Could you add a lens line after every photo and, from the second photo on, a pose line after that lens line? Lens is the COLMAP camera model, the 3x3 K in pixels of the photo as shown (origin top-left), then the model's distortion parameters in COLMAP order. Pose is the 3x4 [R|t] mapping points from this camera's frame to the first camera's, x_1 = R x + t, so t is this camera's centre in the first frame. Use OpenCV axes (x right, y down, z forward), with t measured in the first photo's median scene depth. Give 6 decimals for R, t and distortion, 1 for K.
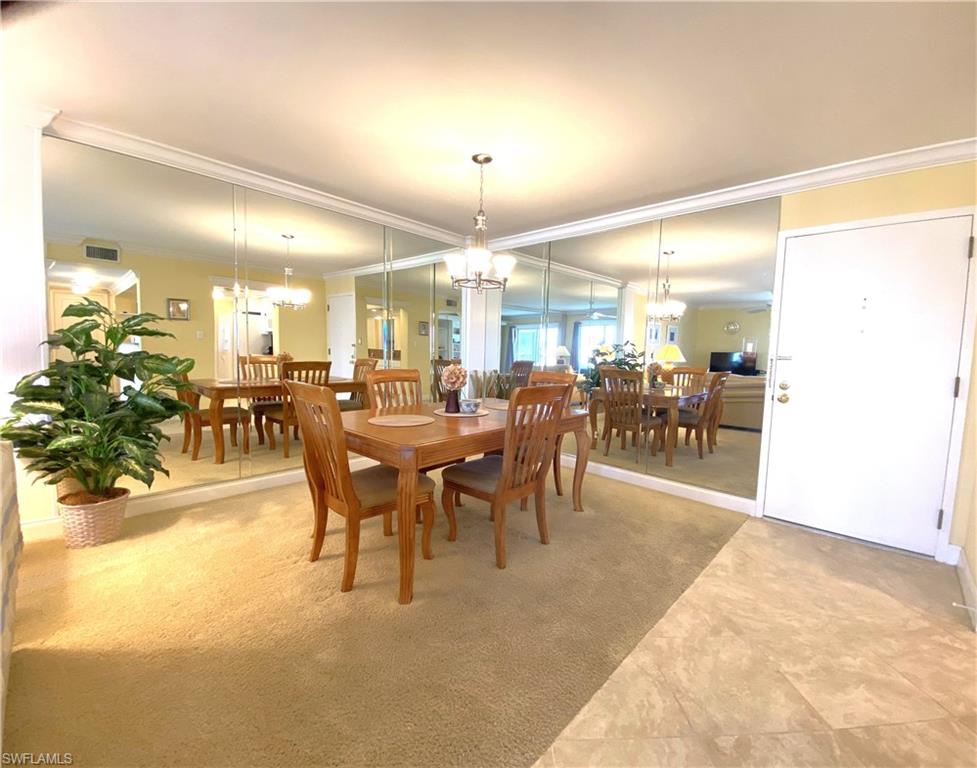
lens RADIAL K [[409.5, 0, 488.5], [0, 409.5, 384.0], [0, 0, 1]] dist [0.000018, -0.000013]
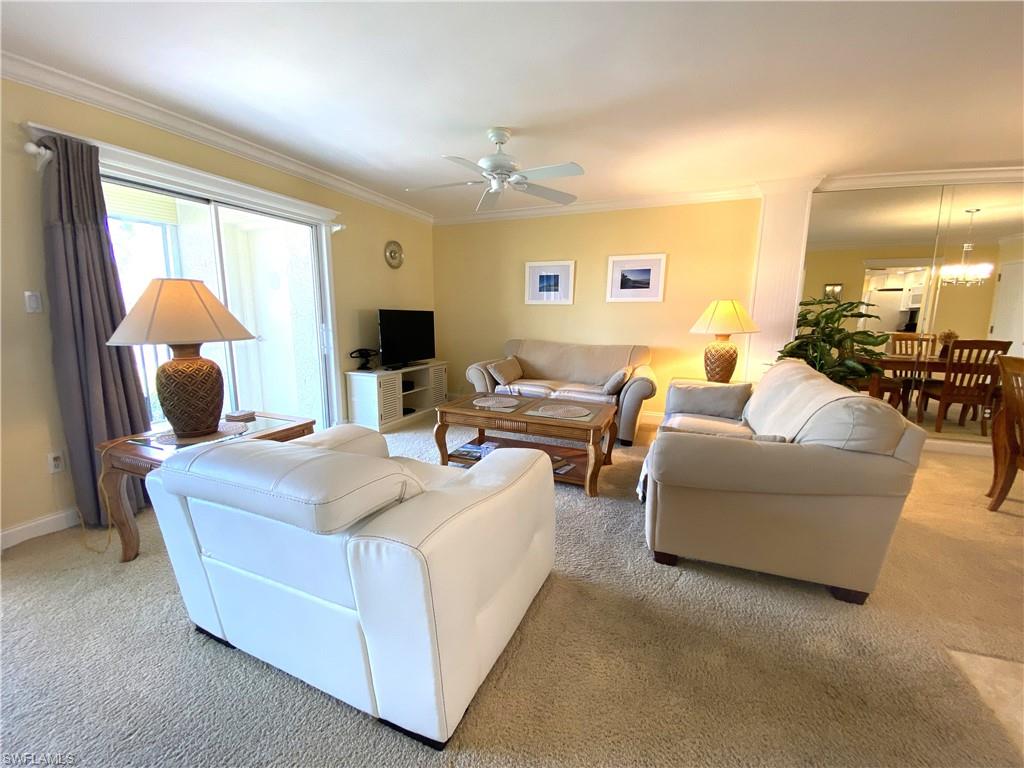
lens RADIAL K [[408.9, 0, 510.2], [0, 408.9, 390.3], [0, 0, 1]] dist [-0.036205, -0.000105]
pose [[0.353509, 0.145127, -0.924105, 0.027403], [-0.072037, 0.989182, 0.127791, 0.024844], [0.932653, 0.021394, 0.360139, -0.361131]]
